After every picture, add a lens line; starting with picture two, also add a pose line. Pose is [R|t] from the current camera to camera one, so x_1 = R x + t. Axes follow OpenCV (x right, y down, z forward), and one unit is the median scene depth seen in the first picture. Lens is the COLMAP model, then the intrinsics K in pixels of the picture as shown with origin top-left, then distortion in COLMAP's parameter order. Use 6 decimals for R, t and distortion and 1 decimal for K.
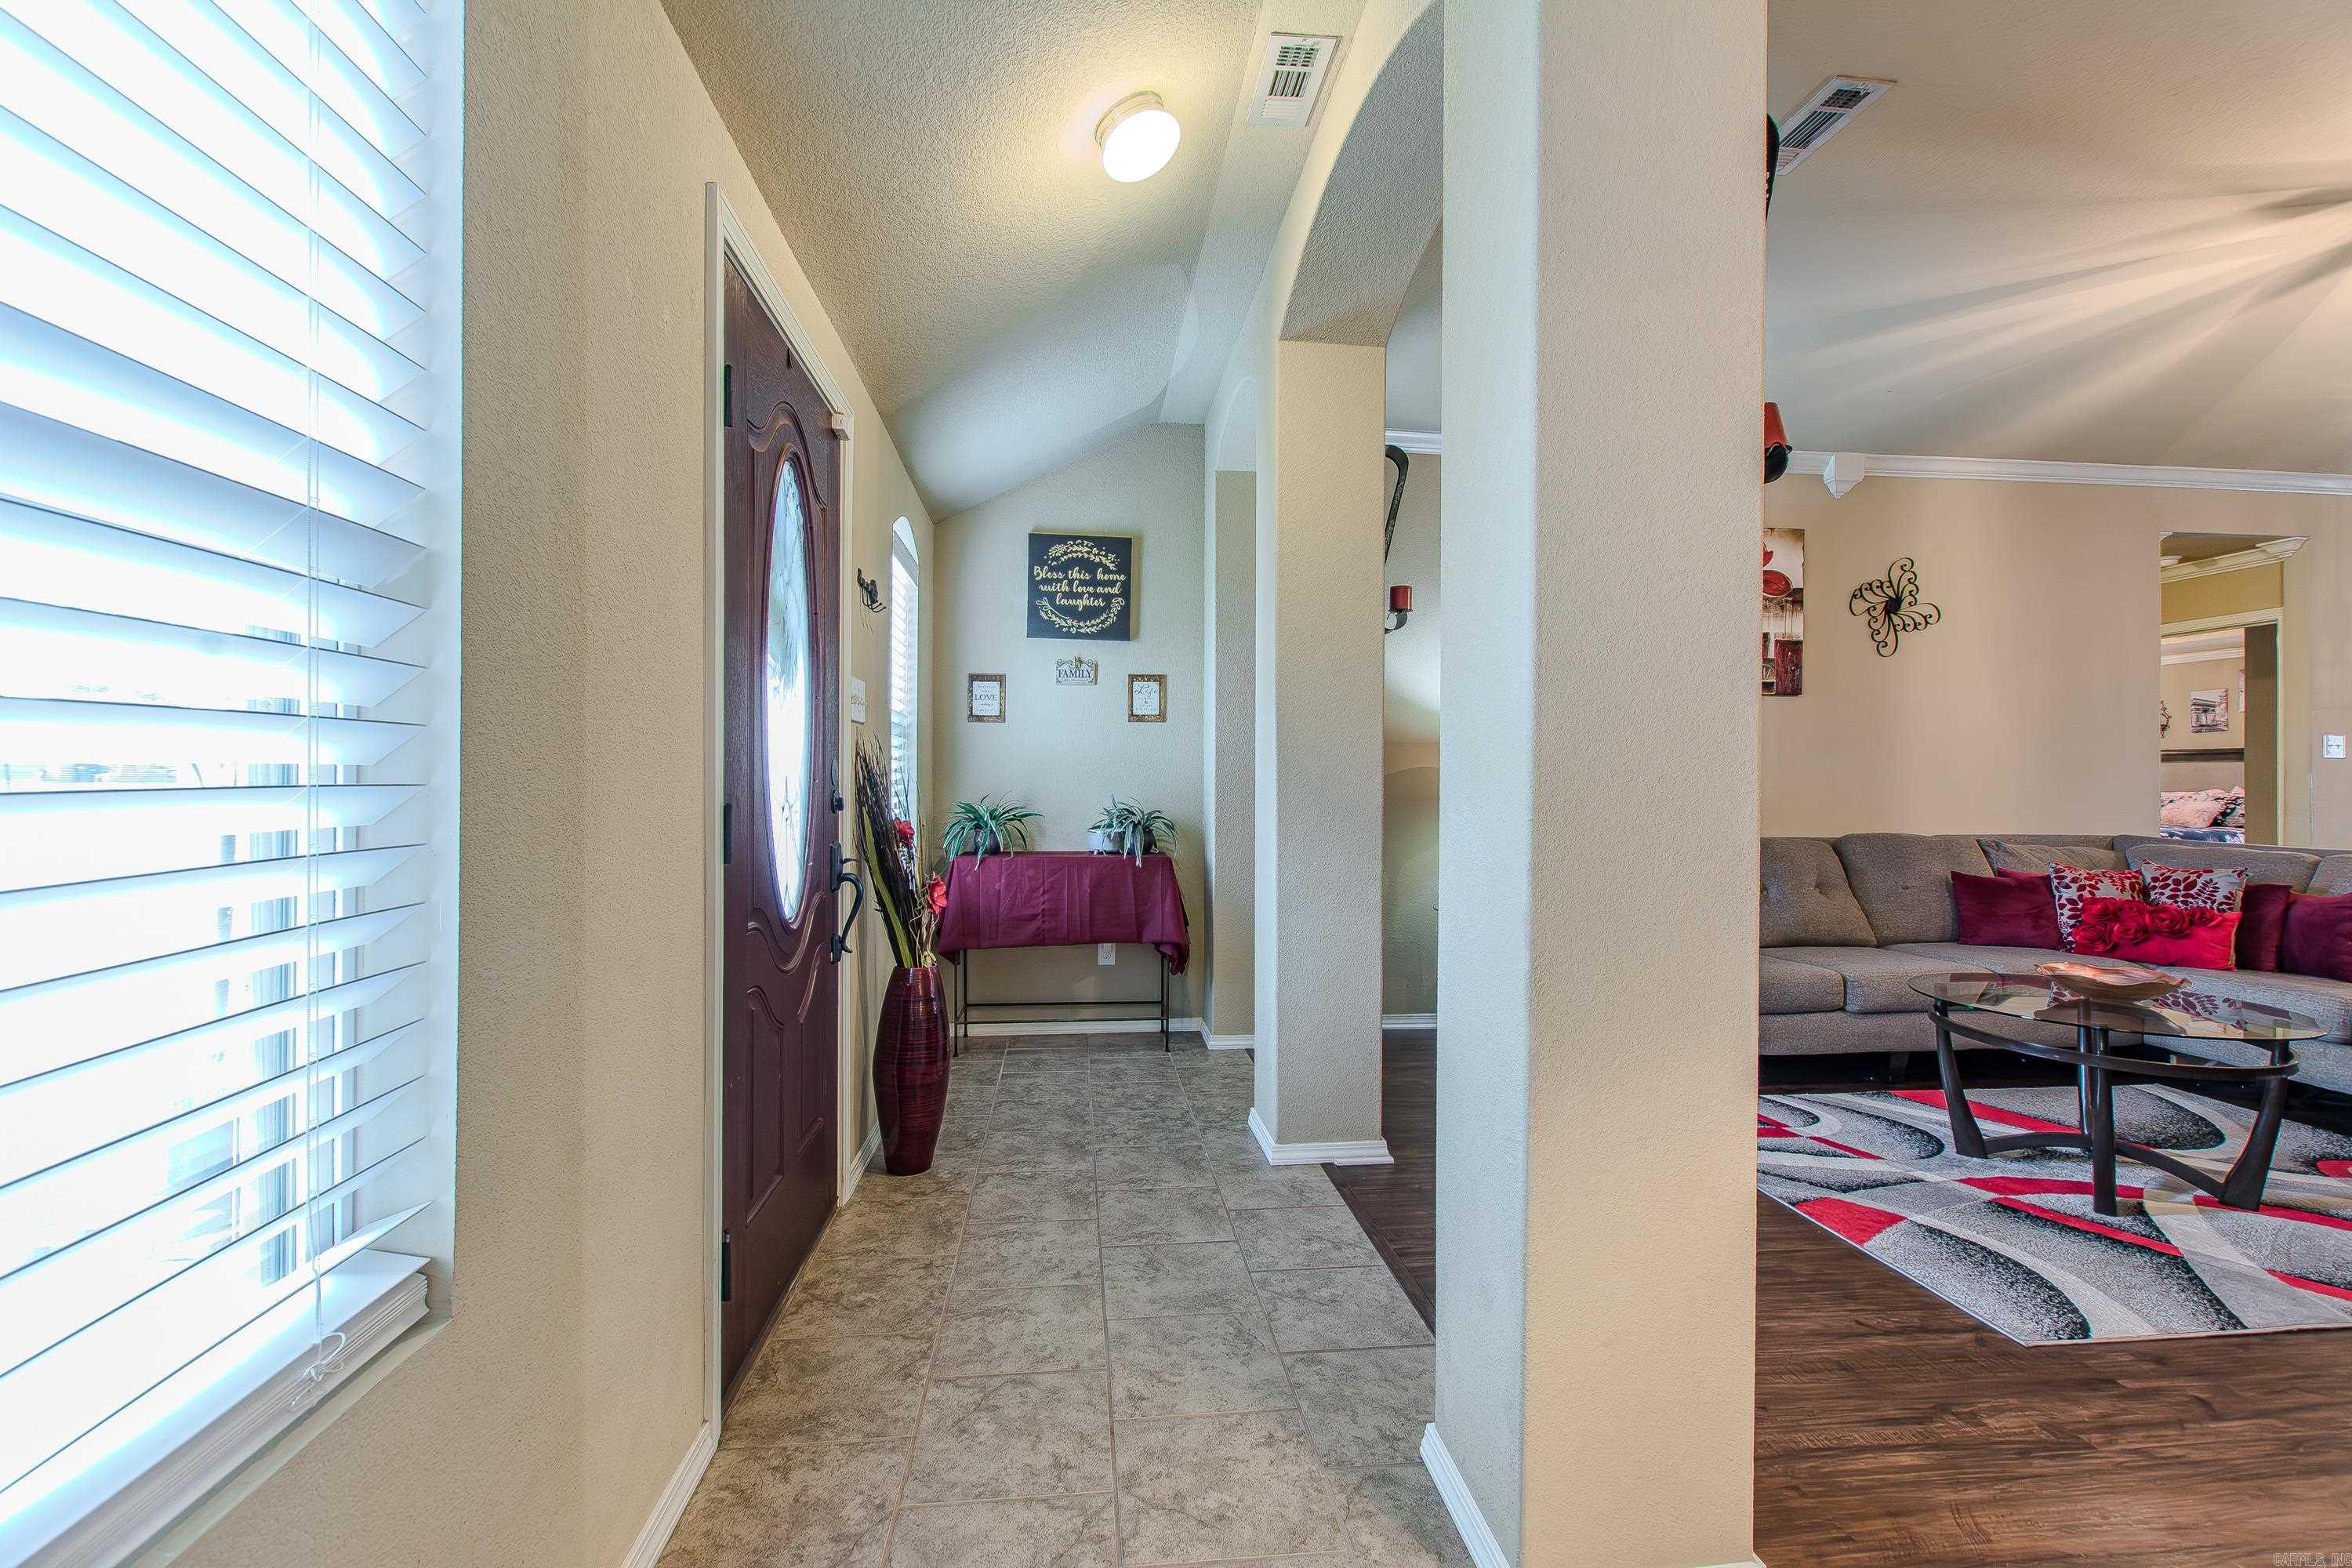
lens RADIAL K [[1014.4, 0, 1183.6], [0, 1014.4, 781.4], [0, 0, 1]] dist [0.006249, -0.003337]
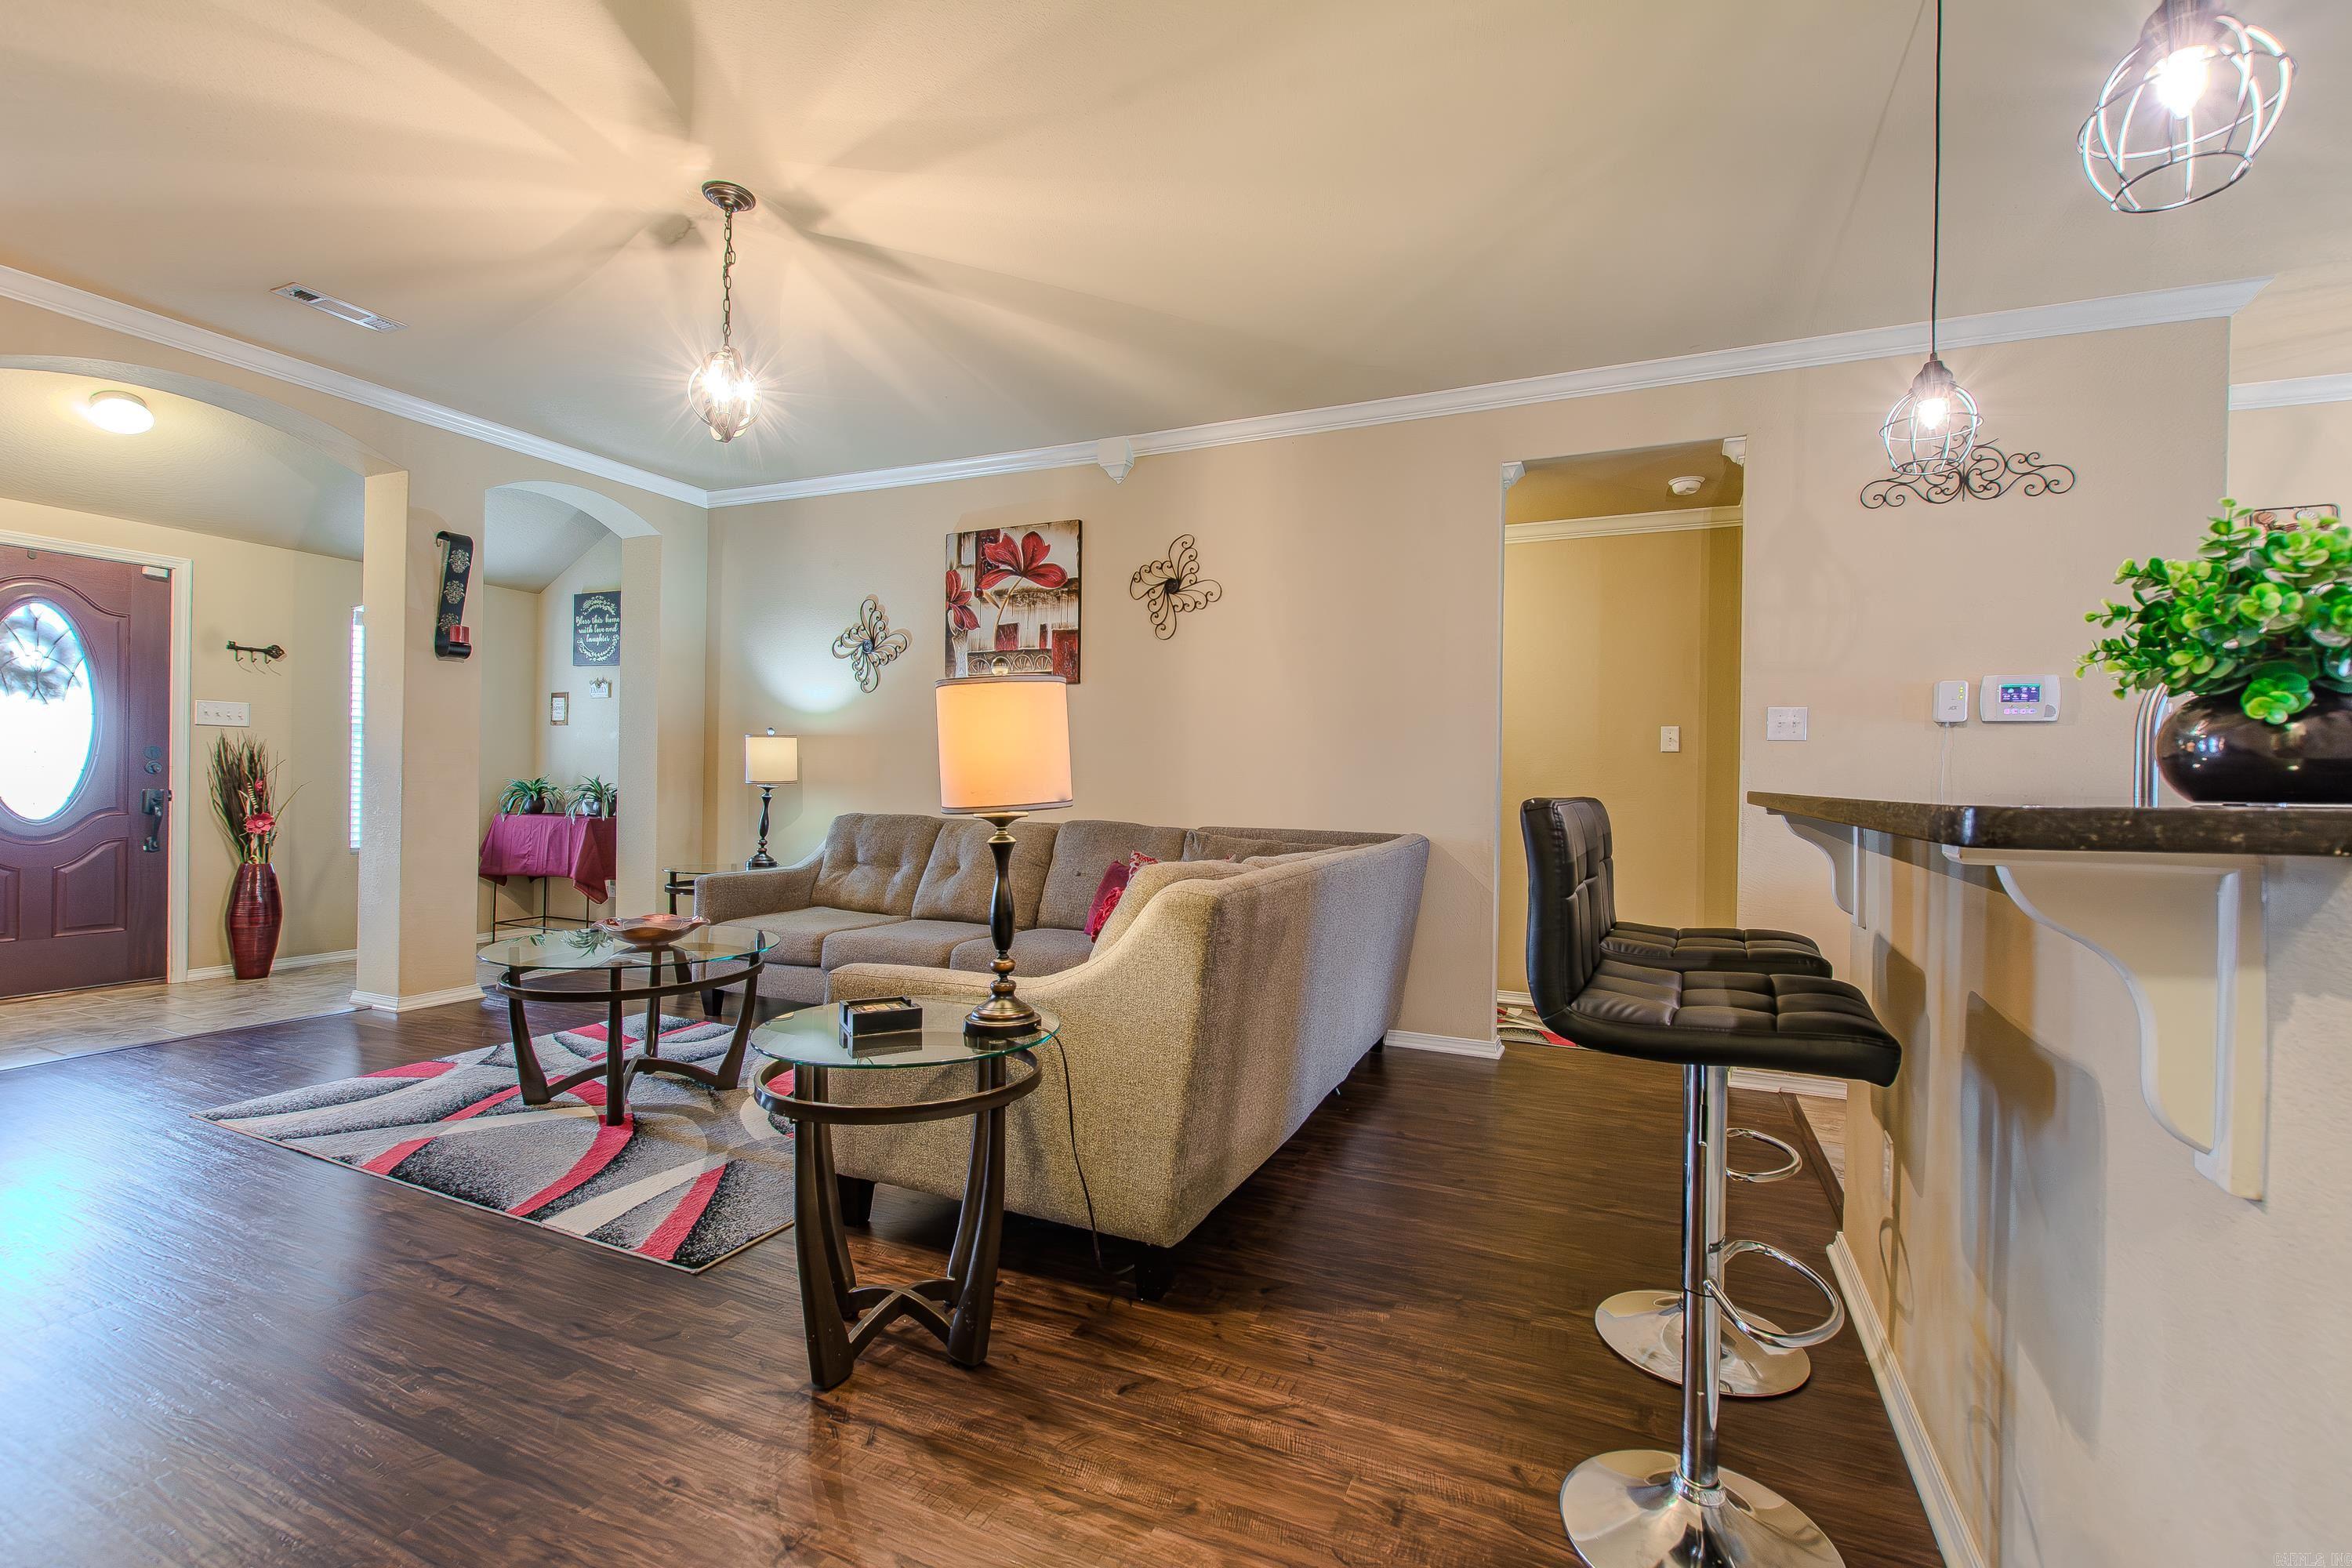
lens RADIAL K [[1014.4, 0, 1184.7], [0, 1014.4, 783.6], [0, 0, 1]] dist [0.006249, -0.003337]
pose [[0.858034, 0.010676, -0.513482, 1.658640], [-0.012614, 0.999920, -0.000287, 0.018649], [0.513438, 0.006723, 0.858100, 0.255435]]
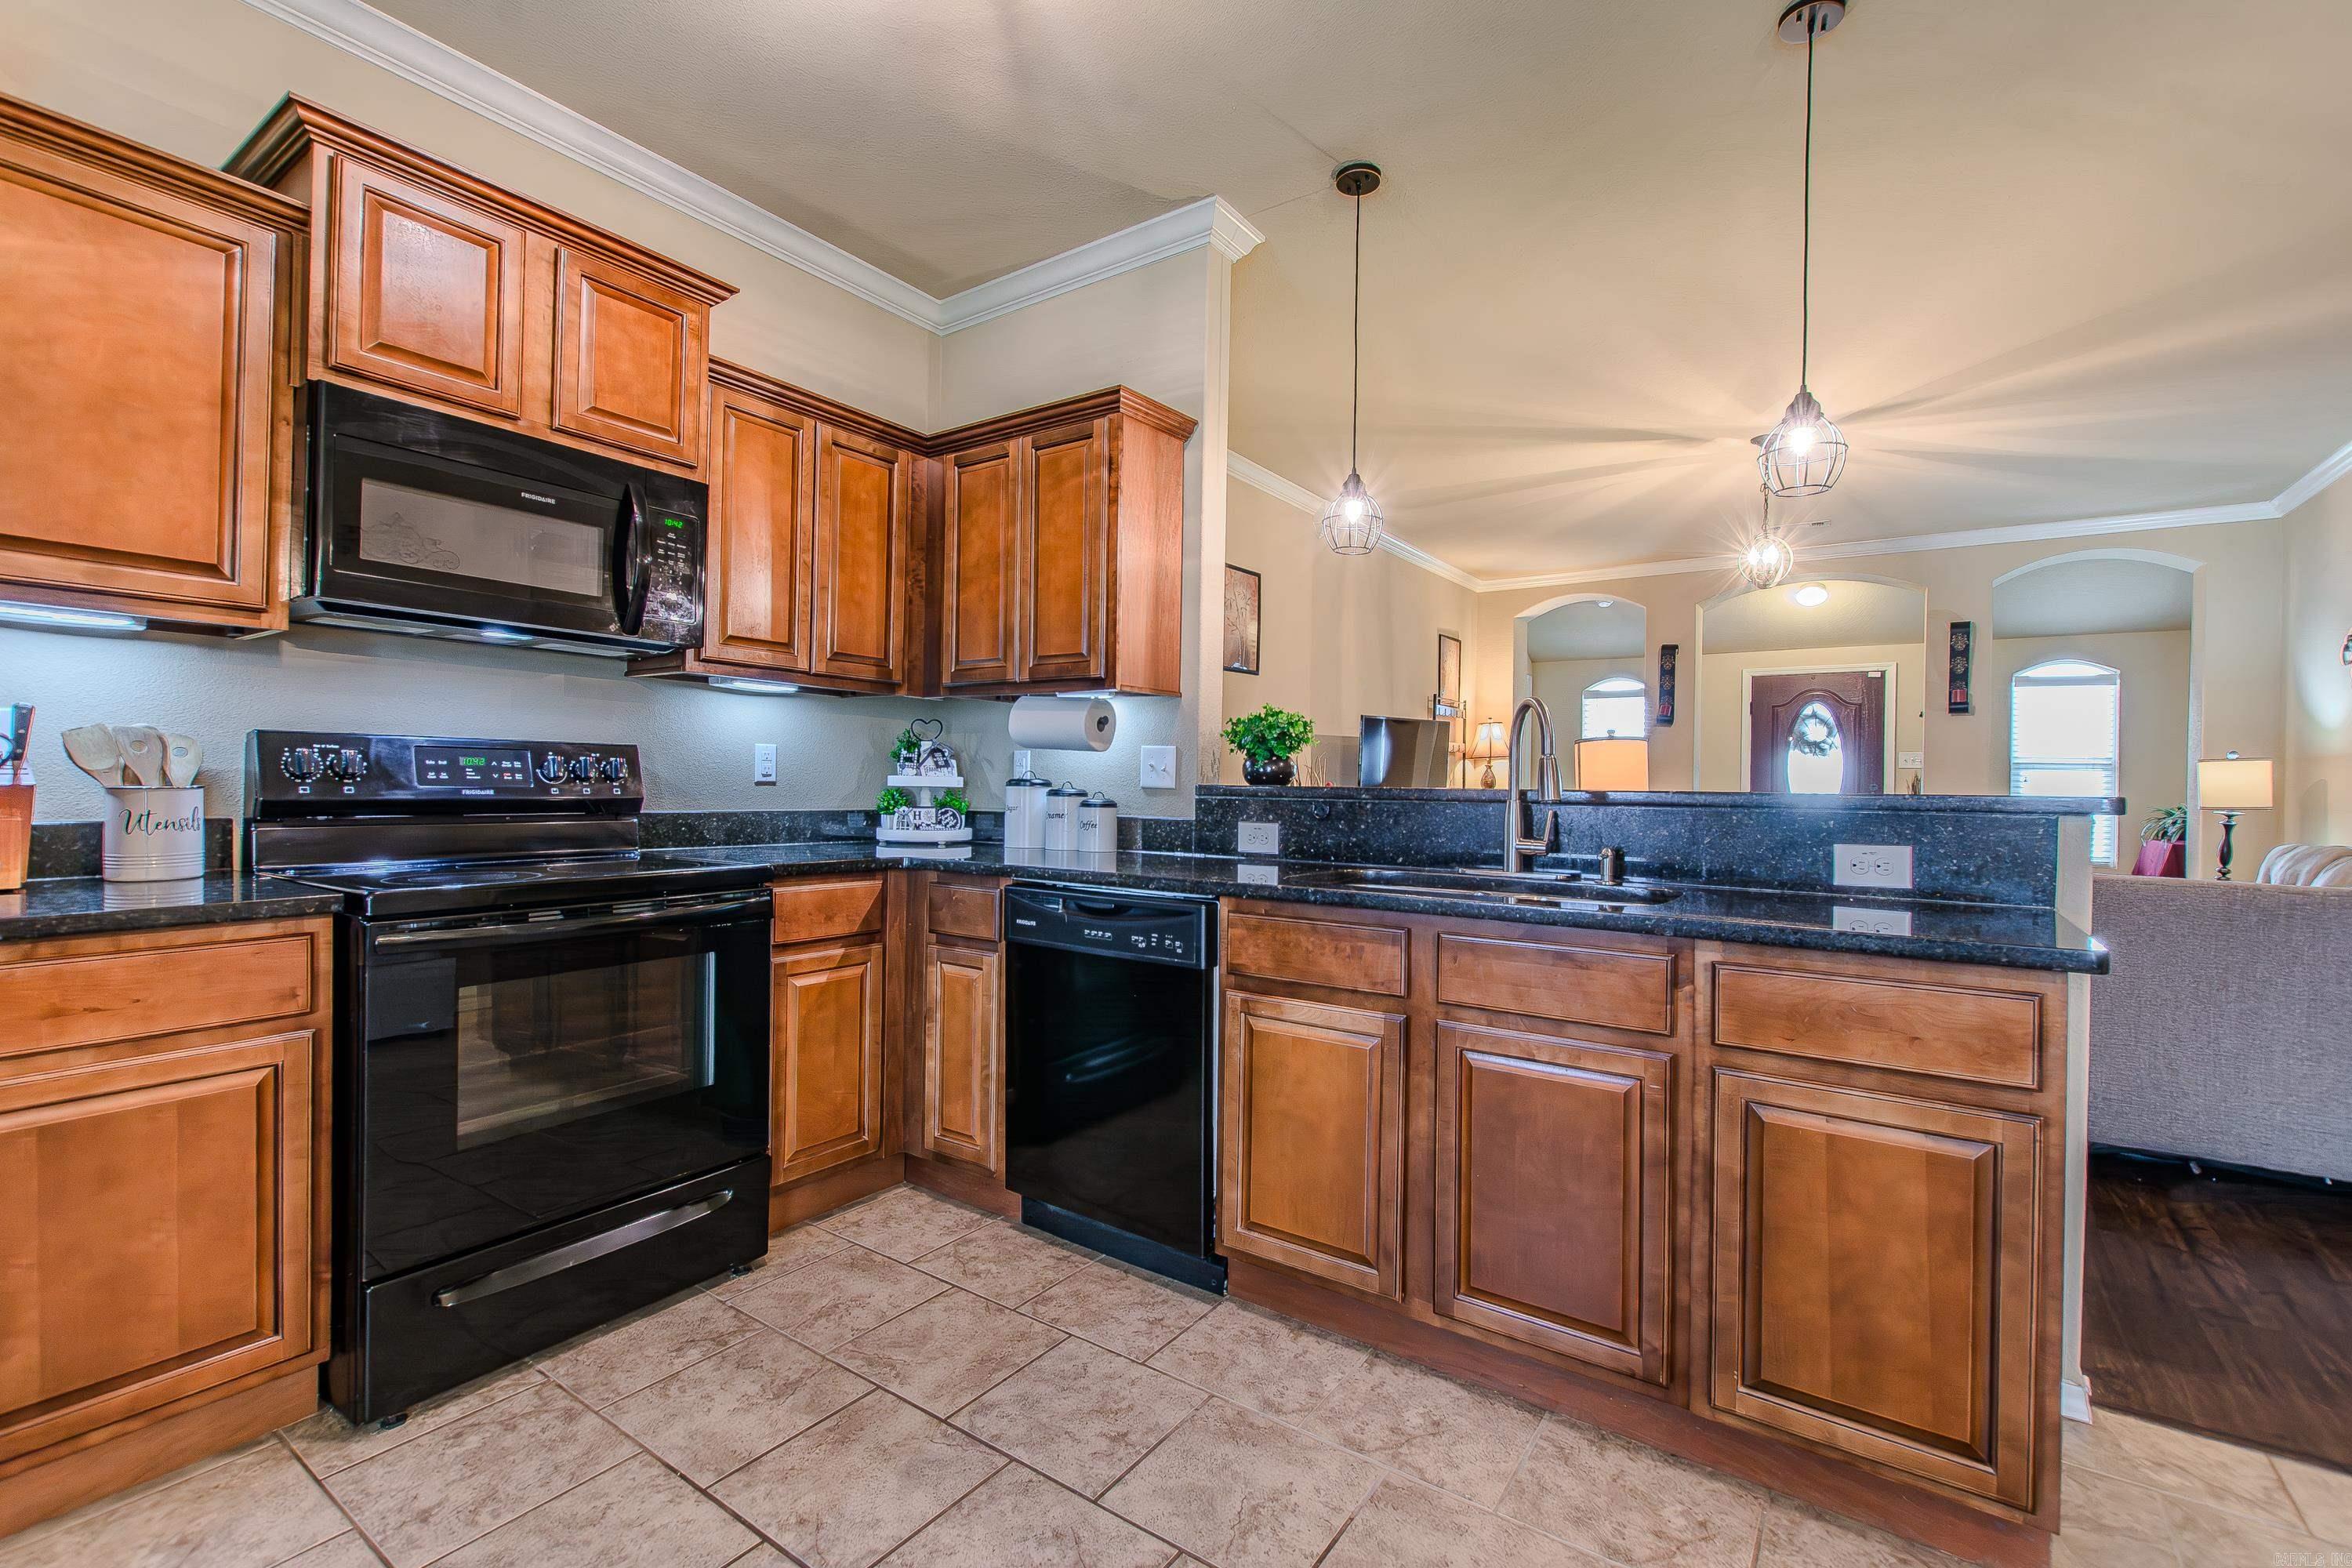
lens RADIAL K [[1014.4, 0, 1186.3], [0, 1014.4, 783.3], [0, 0, 1]] dist [0.006249, -0.003337]
pose [[-0.658948, -0.015162, -0.752036, 2.396684], [-0.020218, 0.999793, -0.002442, 0.021723], [0.751917, 0.013595, -0.659118, 1.052059]]
